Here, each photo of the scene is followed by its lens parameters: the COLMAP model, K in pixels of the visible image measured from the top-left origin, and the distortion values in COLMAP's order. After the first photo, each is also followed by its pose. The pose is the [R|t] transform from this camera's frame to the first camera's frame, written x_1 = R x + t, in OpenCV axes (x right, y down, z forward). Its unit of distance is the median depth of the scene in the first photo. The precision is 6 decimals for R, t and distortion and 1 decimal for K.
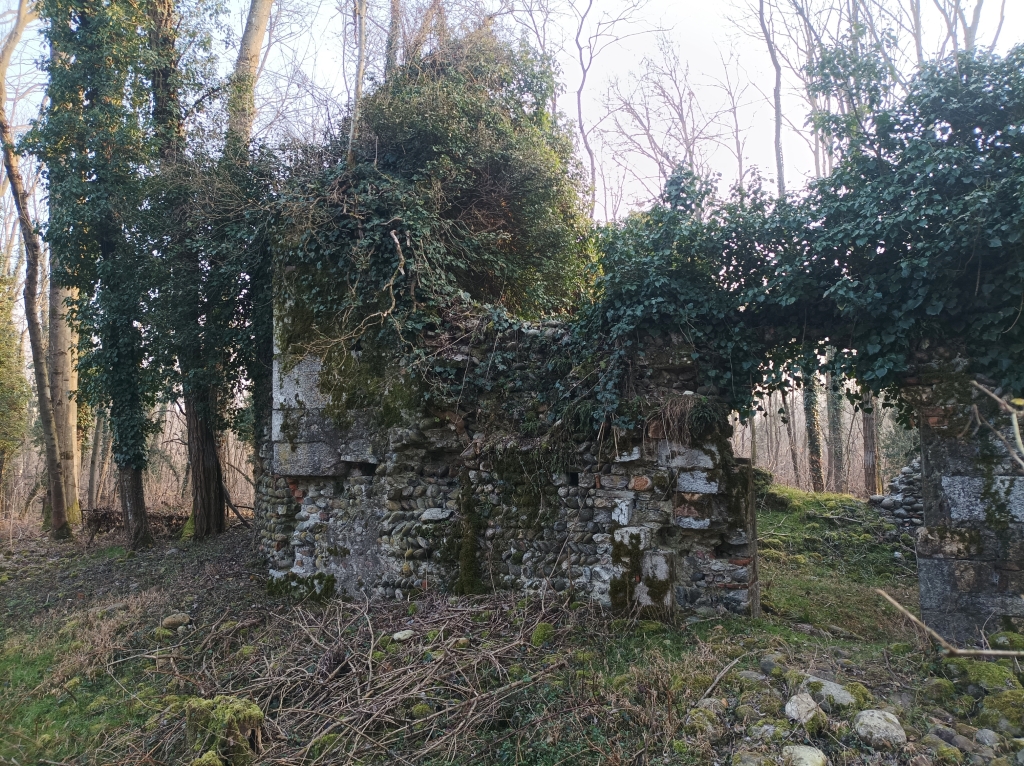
lens RADIAL K [[745.8, 0, 512.0], [0, 745.8, 383.0], [0, 0, 1]] dist [0.073623, -0.109477]
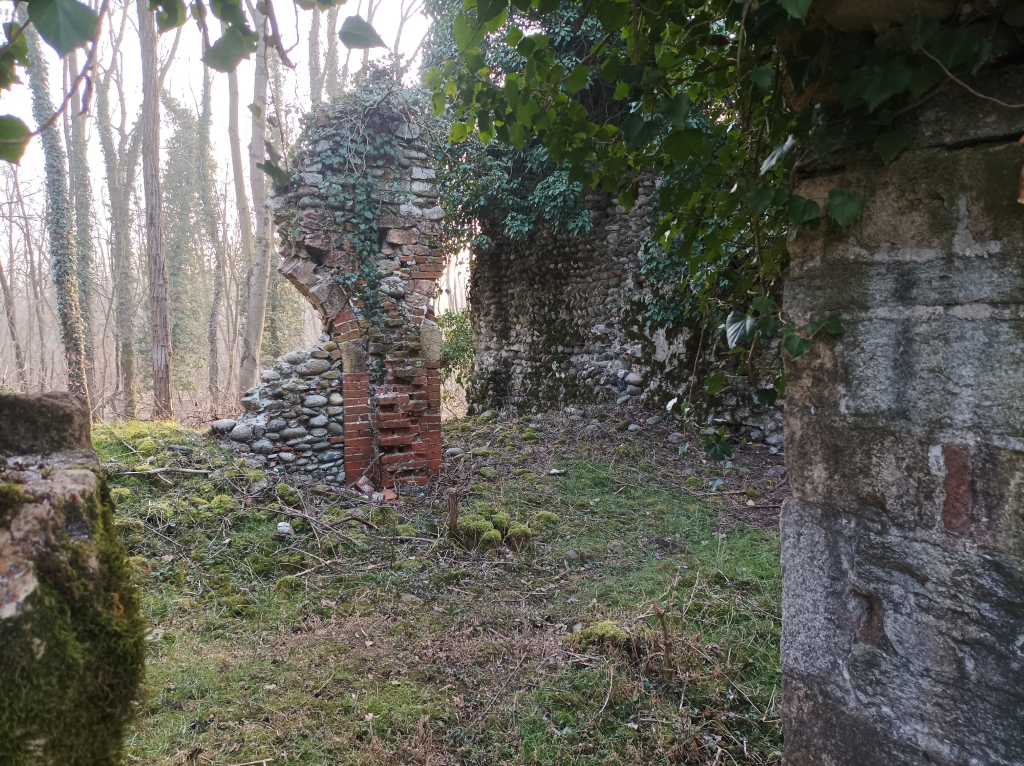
lens RADIAL K [[756.3, 0, 512.0], [0, 756.3, 383.0], [0, 0, 1]] dist [0.049157, -0.046177]
pose [[0.588368, -0.053631, 0.806813, 0.221012], [-0.057303, 0.992524, 0.107763, 0.069388], [-0.806560, -0.109637, 0.580896, 0.752246]]
